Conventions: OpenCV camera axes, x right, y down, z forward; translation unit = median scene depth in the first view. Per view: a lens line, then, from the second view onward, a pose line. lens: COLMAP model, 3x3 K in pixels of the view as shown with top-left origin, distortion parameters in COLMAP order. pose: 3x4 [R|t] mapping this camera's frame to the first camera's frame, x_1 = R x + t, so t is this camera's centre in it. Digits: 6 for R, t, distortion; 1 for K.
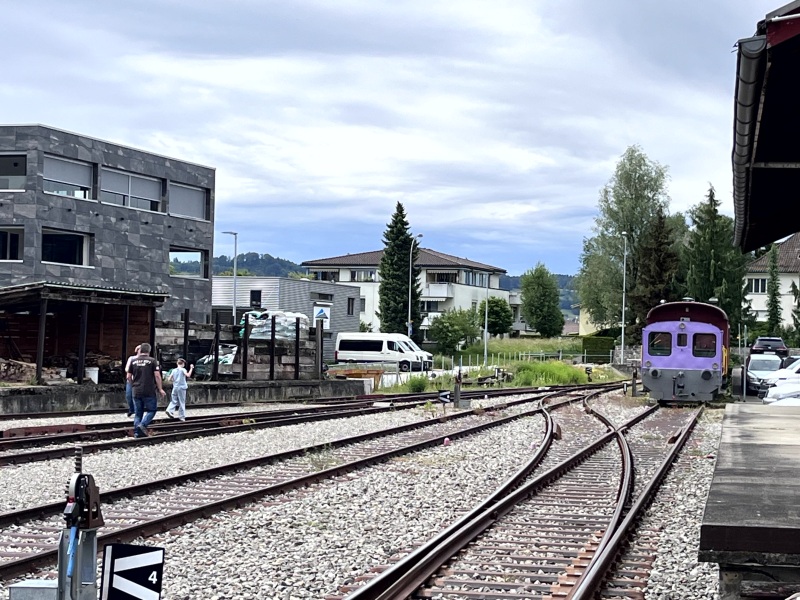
lens RADIAL K [[1700.9, 0, 417.8], [0, 1700.9, 301.4], [0, 0, 1]] dist [0.173385, 0.000000]
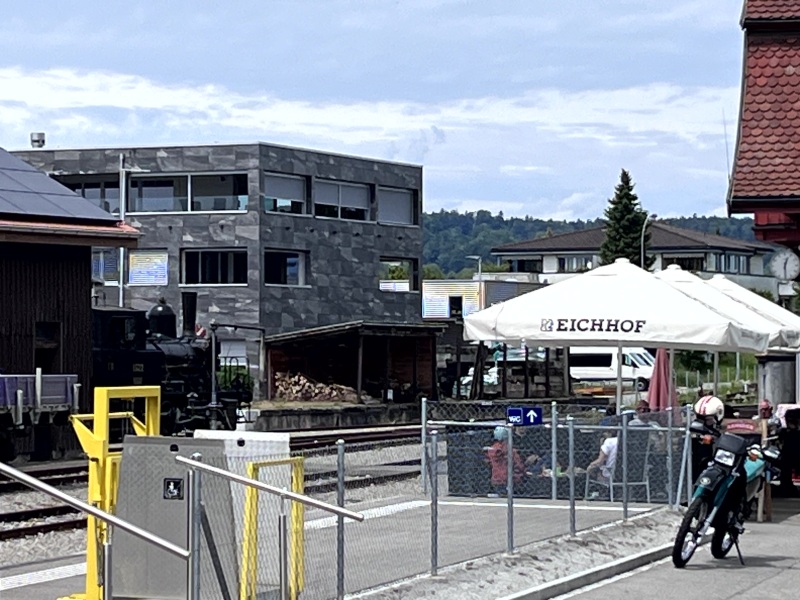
lens RADIAL K [[3178.6, 0, 402.7], [0, 3178.6, 305.0], [0, 0, 1]] dist [0.540135, 0.000000]
pose [[0.996846, -0.028093, -0.074221, -0.008345], [0.028936, 0.999528, 0.010317, -0.023819], [0.073896, -0.012432, 0.997188, -0.670076]]
